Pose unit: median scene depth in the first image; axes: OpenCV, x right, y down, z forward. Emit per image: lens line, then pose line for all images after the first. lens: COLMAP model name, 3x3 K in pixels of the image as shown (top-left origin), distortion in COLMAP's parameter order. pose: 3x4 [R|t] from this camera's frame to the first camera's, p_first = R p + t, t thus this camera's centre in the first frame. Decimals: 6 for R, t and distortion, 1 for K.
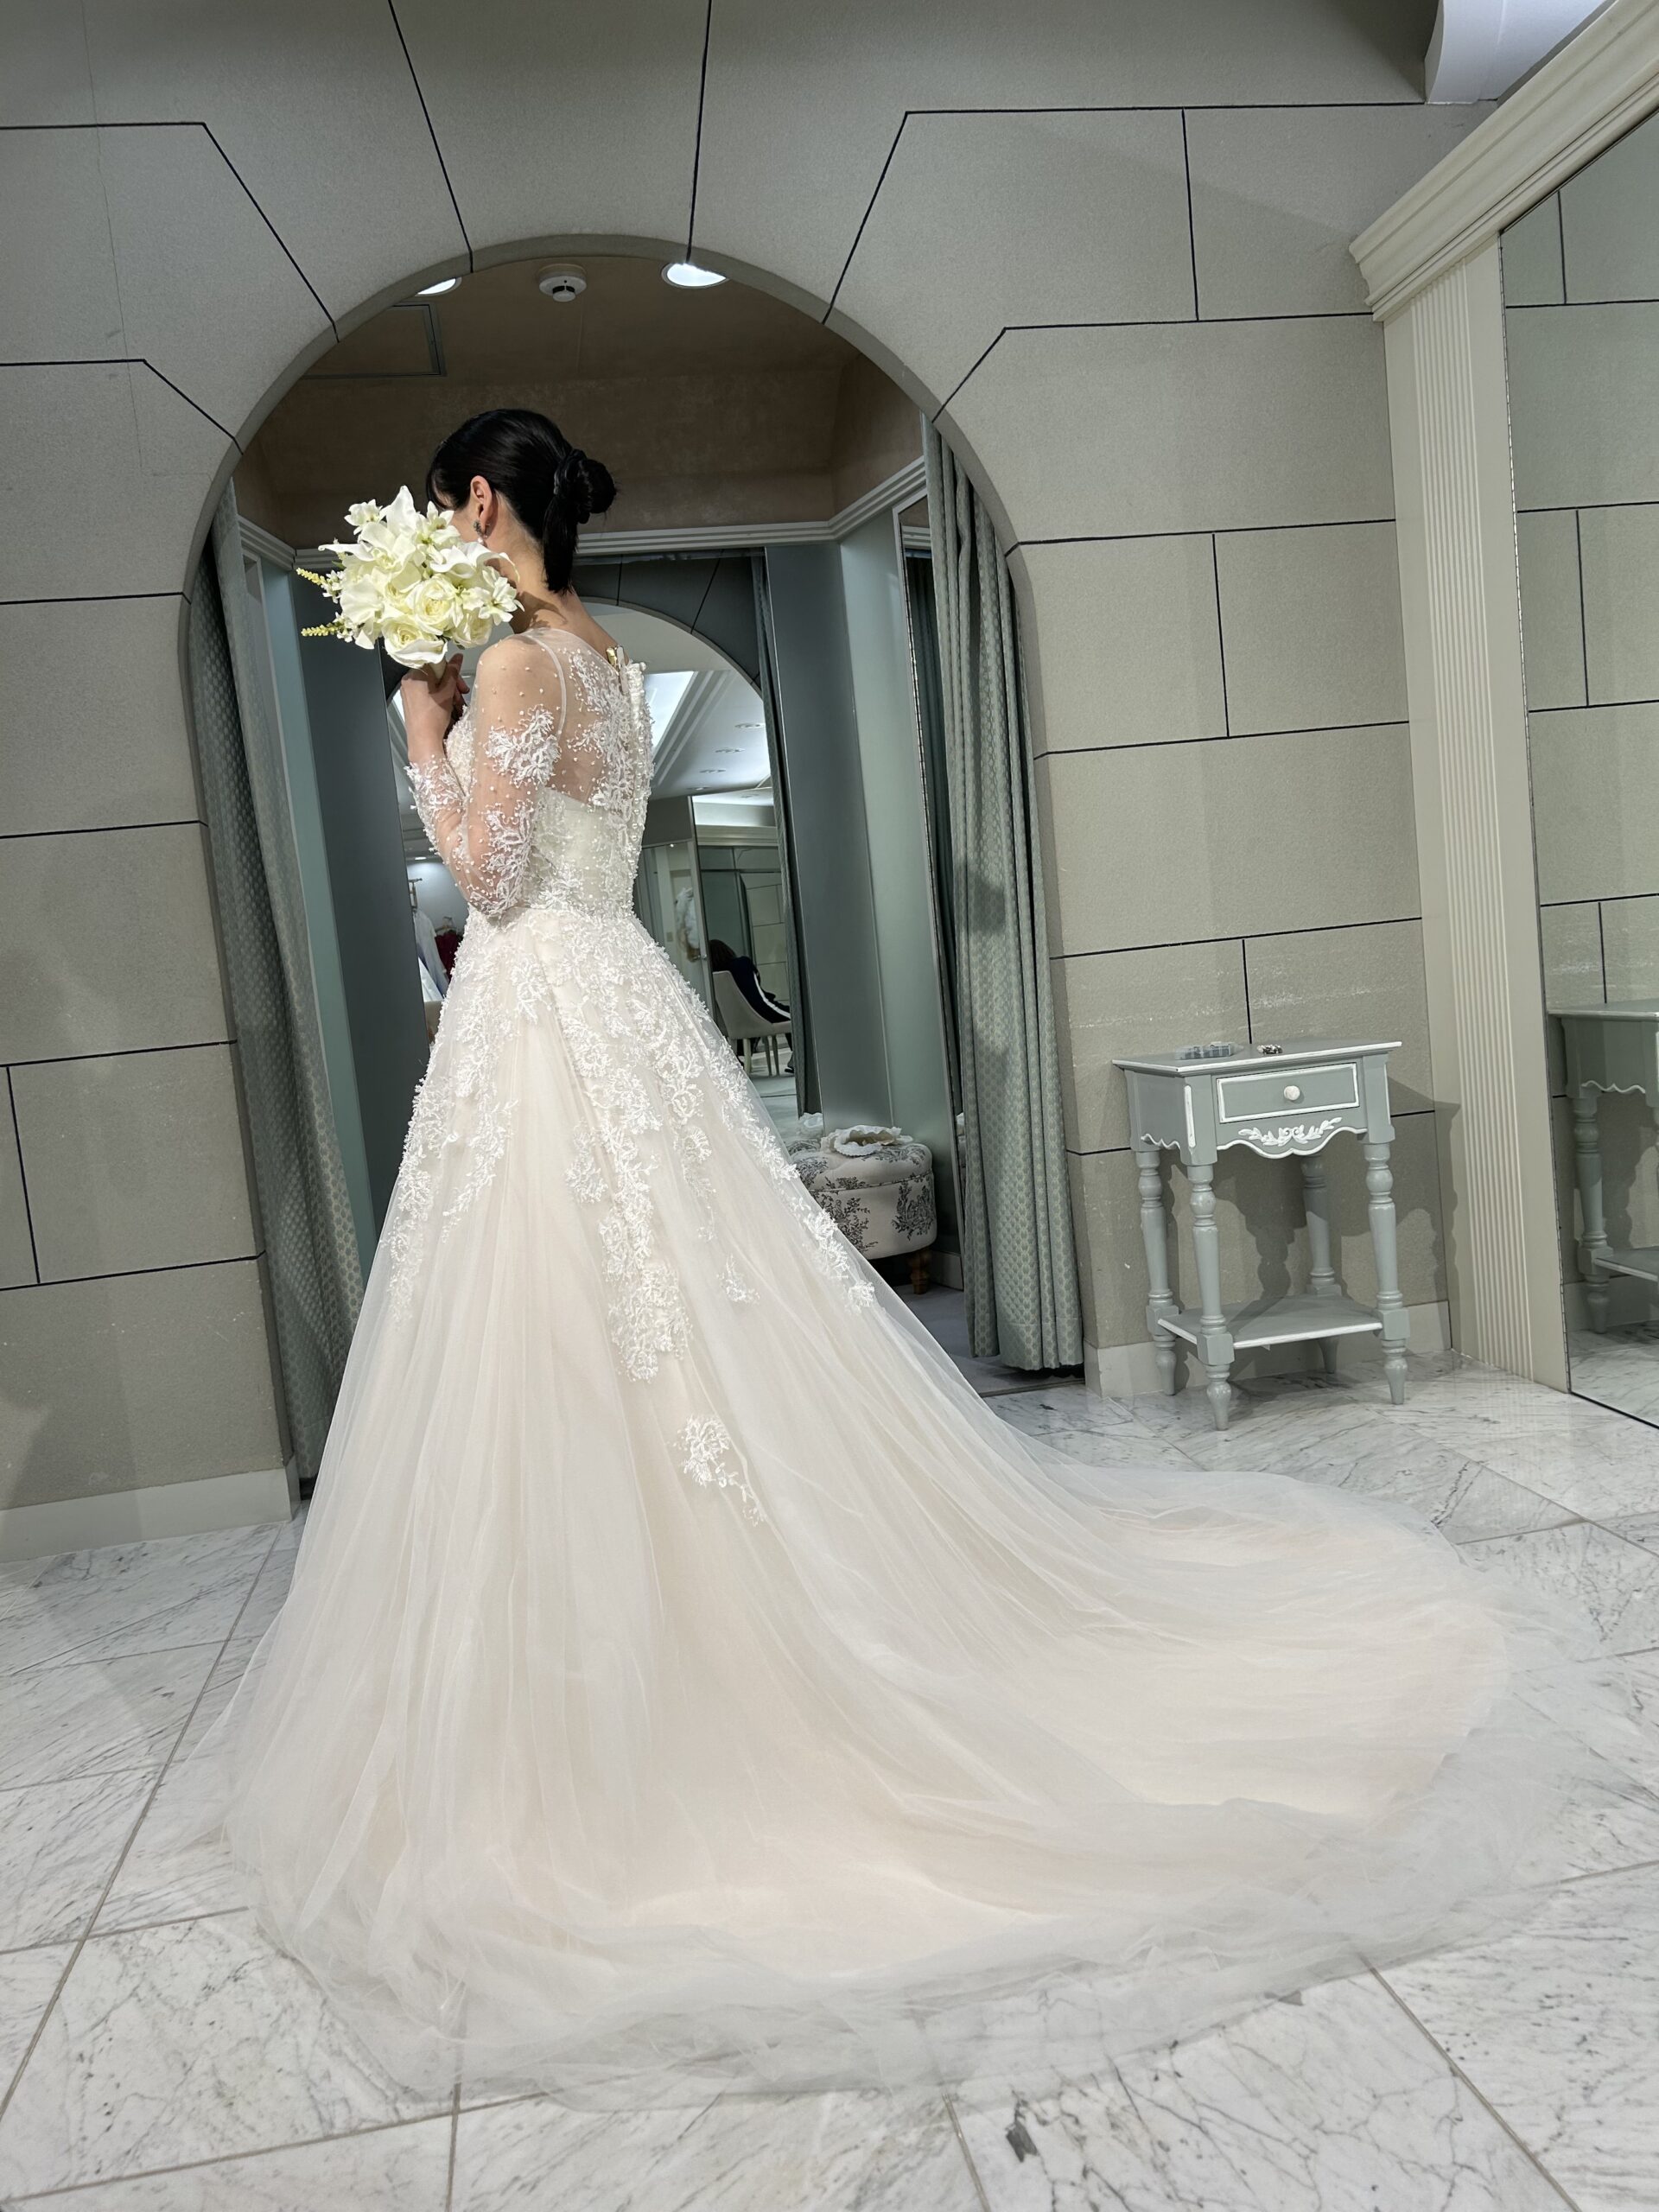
lens RADIAL K [[1685.2, 0, 829.5], [0, 1685.2, 1126.6], [0, 0, 1]] dist [0.029731, -0.043888]
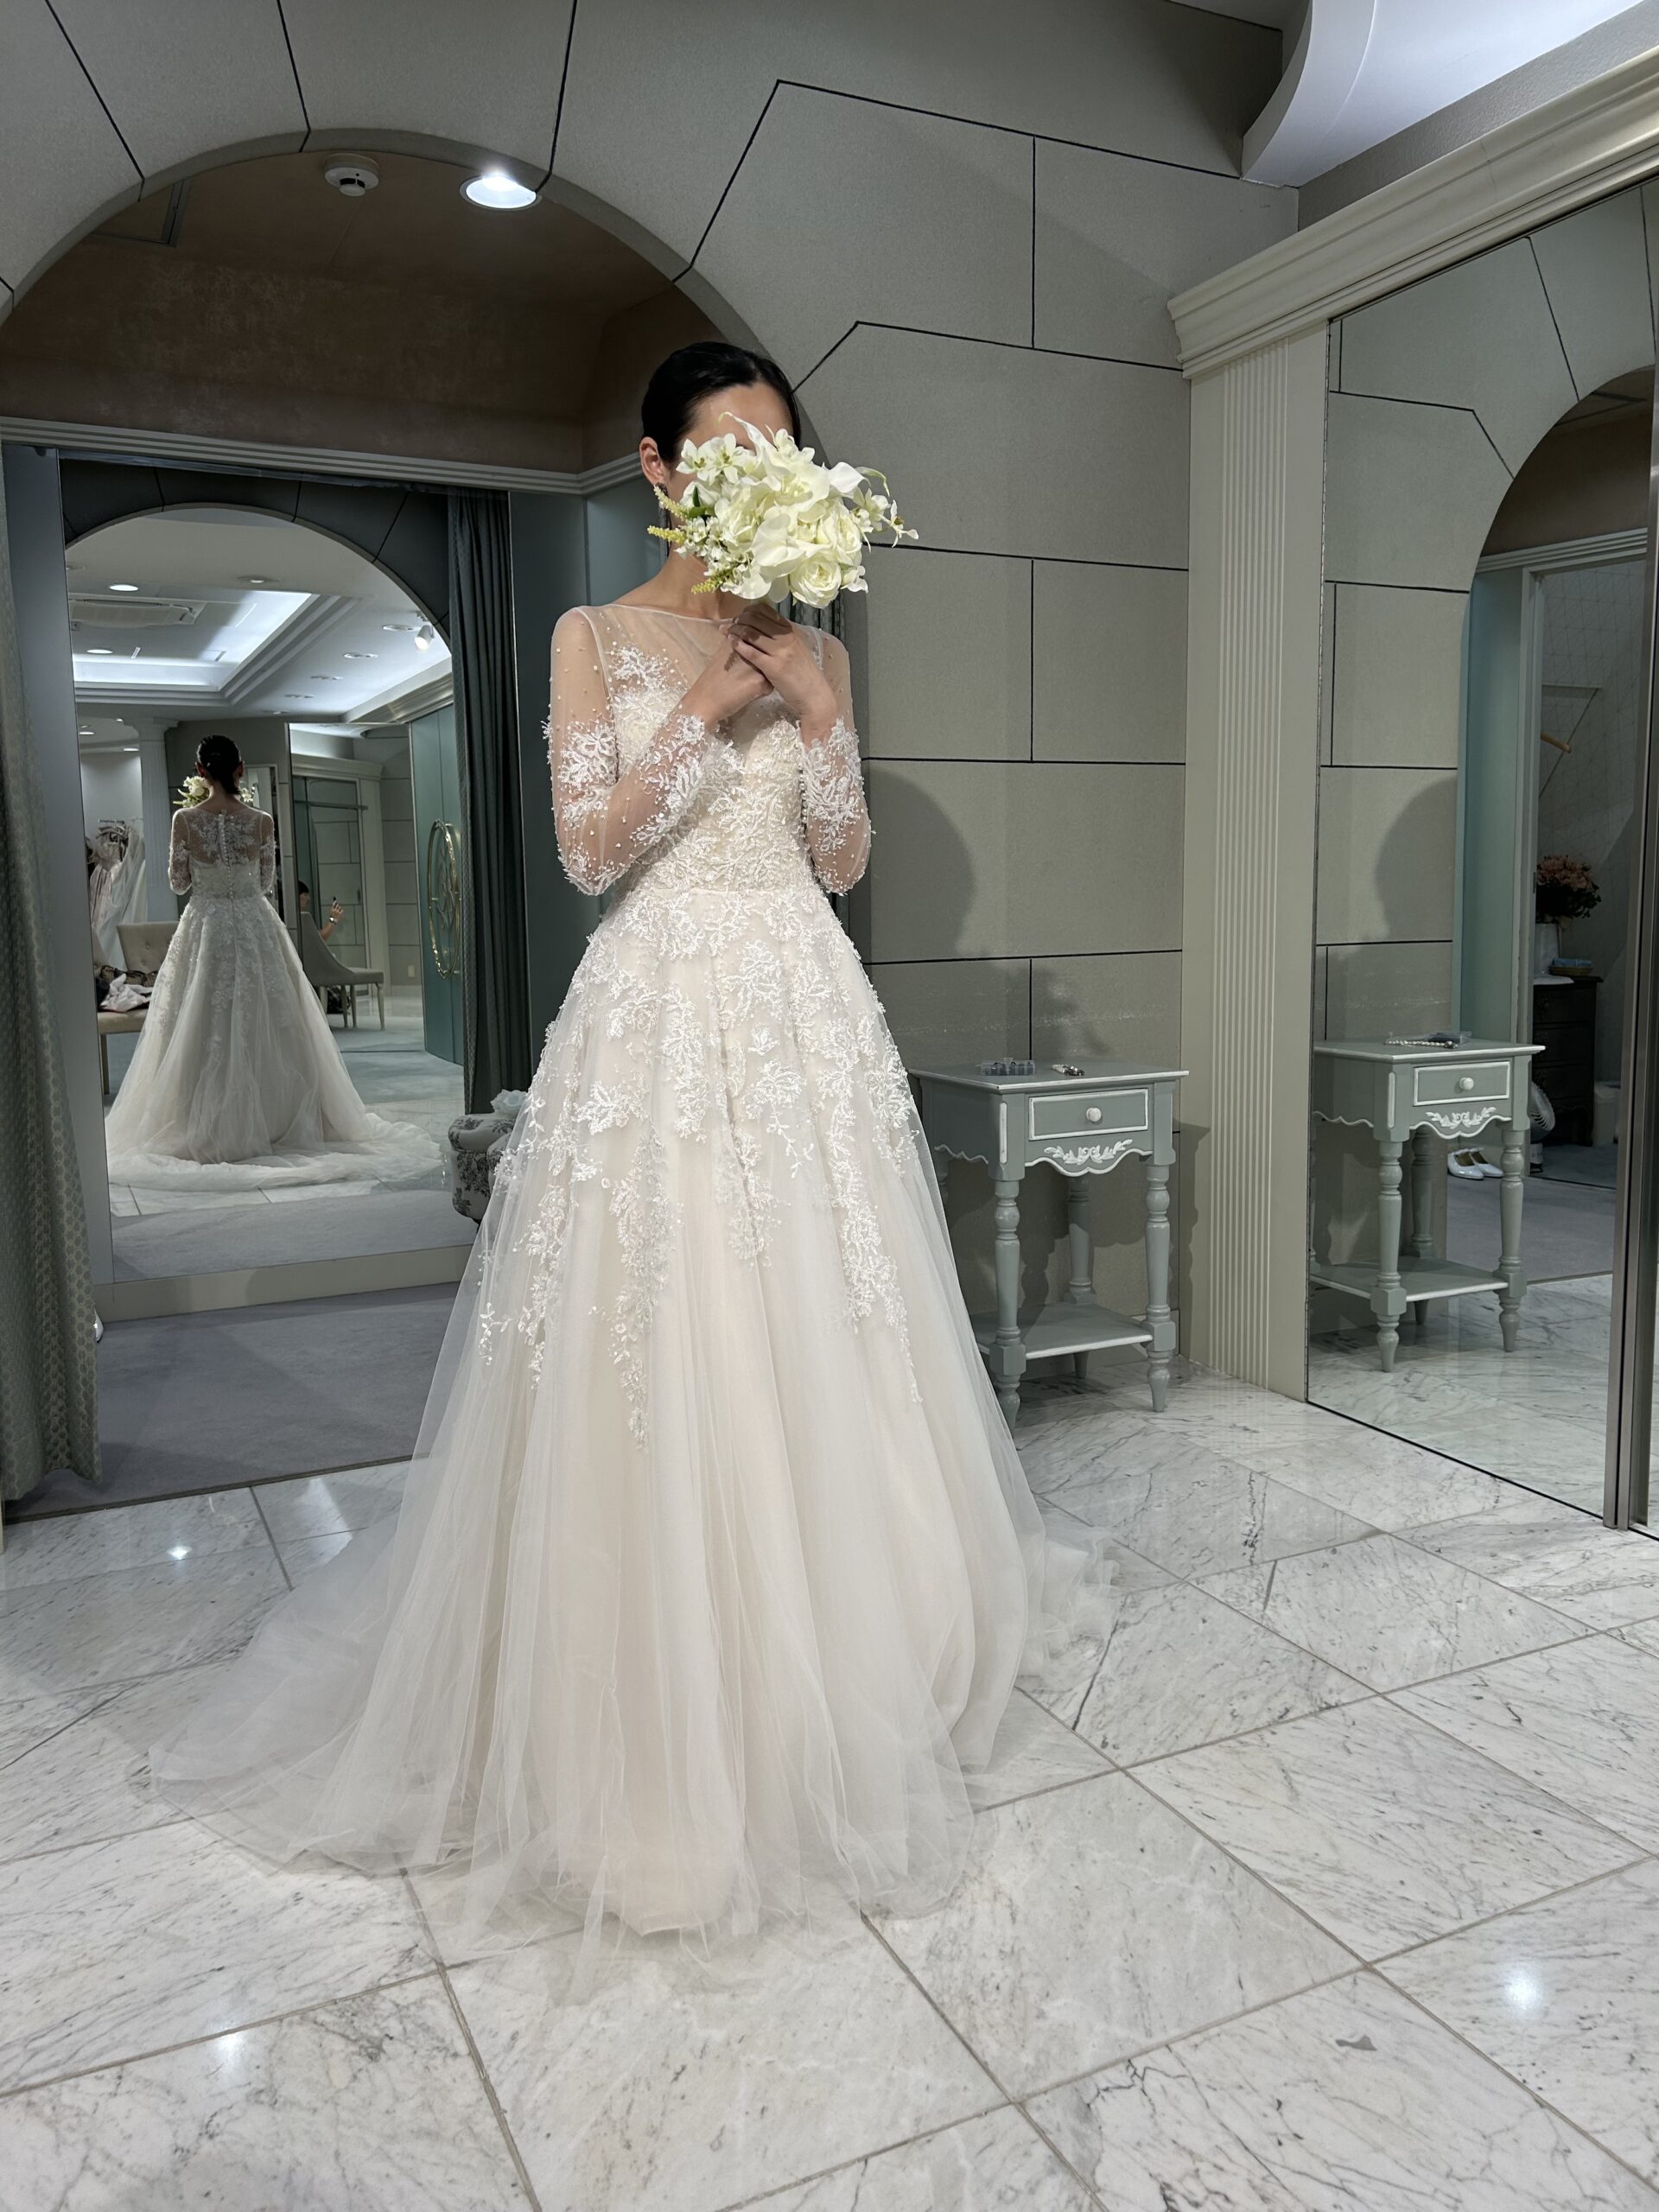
lens RADIAL K [[1678.5, 0, 829.5], [0, 1678.5, 1106.0], [0, 0, 1]] dist [0.052992, -0.076936]
pose [[0.957445, 0.050167, 0.284222, -0.174304], [-0.053916, 0.998531, 0.005379, -0.021767], [-0.283534, -0.020474, 0.958743, 0.054189]]
